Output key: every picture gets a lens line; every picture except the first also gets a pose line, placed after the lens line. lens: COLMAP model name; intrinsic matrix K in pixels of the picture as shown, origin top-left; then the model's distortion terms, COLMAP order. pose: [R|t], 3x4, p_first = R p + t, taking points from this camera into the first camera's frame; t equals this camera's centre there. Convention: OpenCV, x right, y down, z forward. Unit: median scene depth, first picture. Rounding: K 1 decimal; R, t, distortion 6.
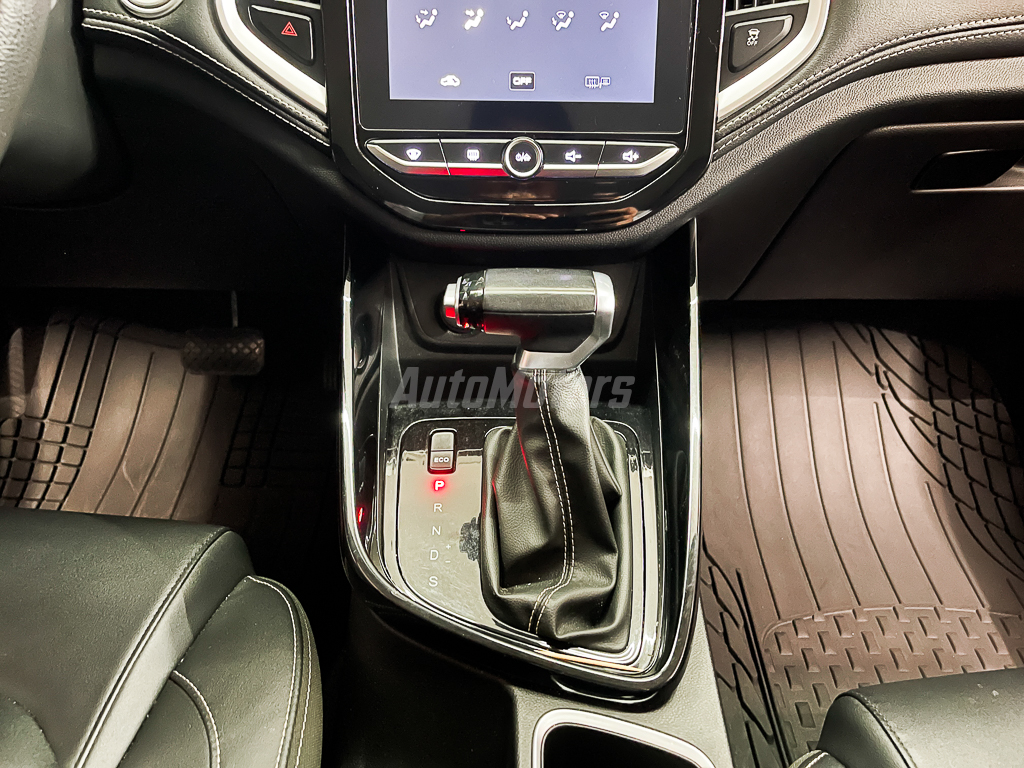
lens RADIAL K [[785.4, 0, 522.2], [0, 785.4, 391.8], [0, 0, 1]] dist [0.035627, -0.029422]
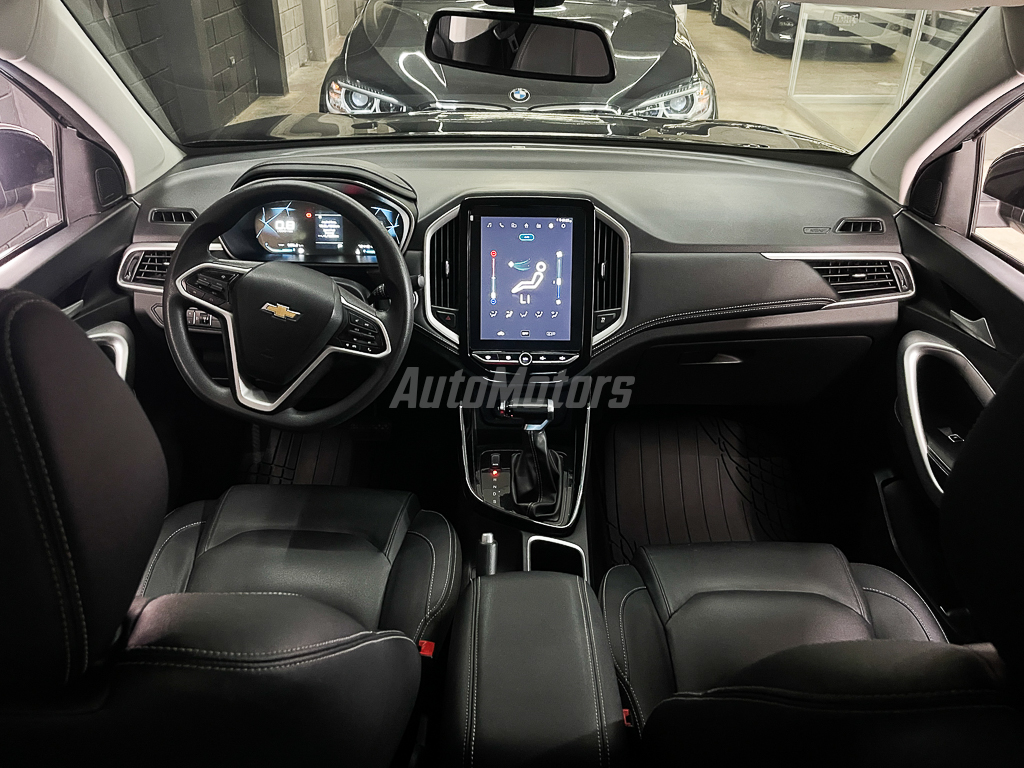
lens RADIAL K [[819.9, 0, 525.8], [0, 819.9, 412.0], [0, 0, 1]] dist [0.006801, -0.036217]
pose [[0.999985, 0.004492, -0.003185, 0.012919], [-0.004756, 0.996090, -0.088219, 0.166730], [0.002776, 0.088233, 0.996096, -2.012556]]
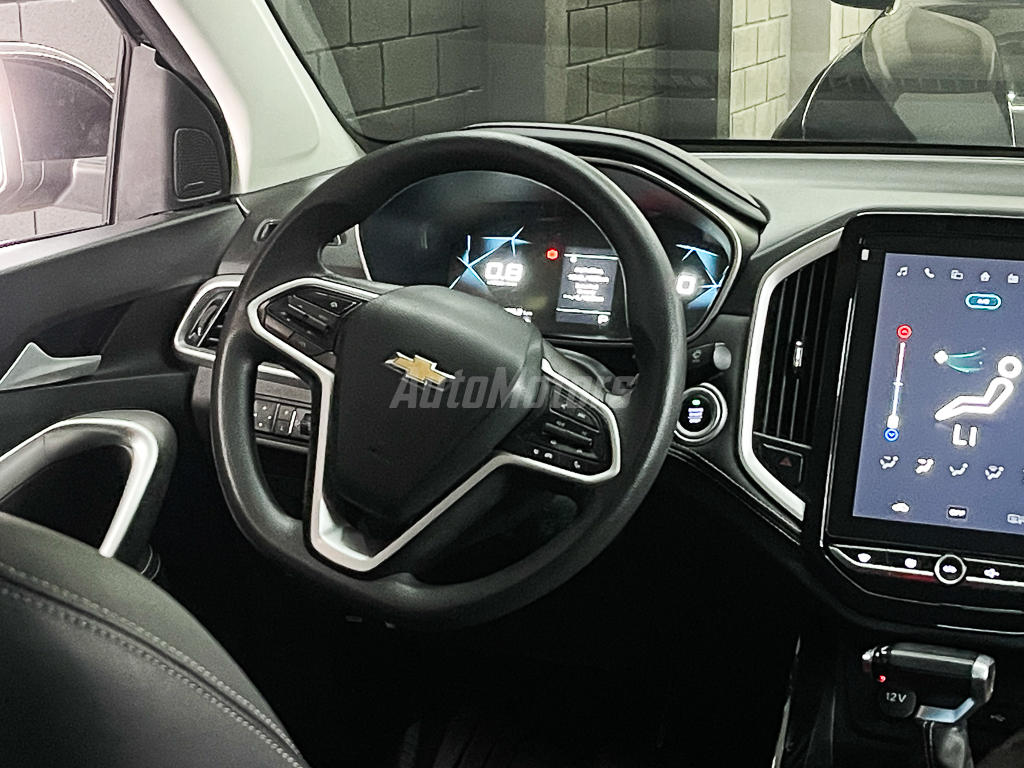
lens RADIAL K [[2024.2, 0, 509.2], [0, 2024.2, 394.6], [0, 0, 1]] dist [0.073507, 0.000000]
pose [[0.921547, 0.074214, -0.381108, 0.567902], [-0.218186, 0.910906, -0.350208, 0.737228], [0.321163, 0.405886, 0.855635, -2.112052]]
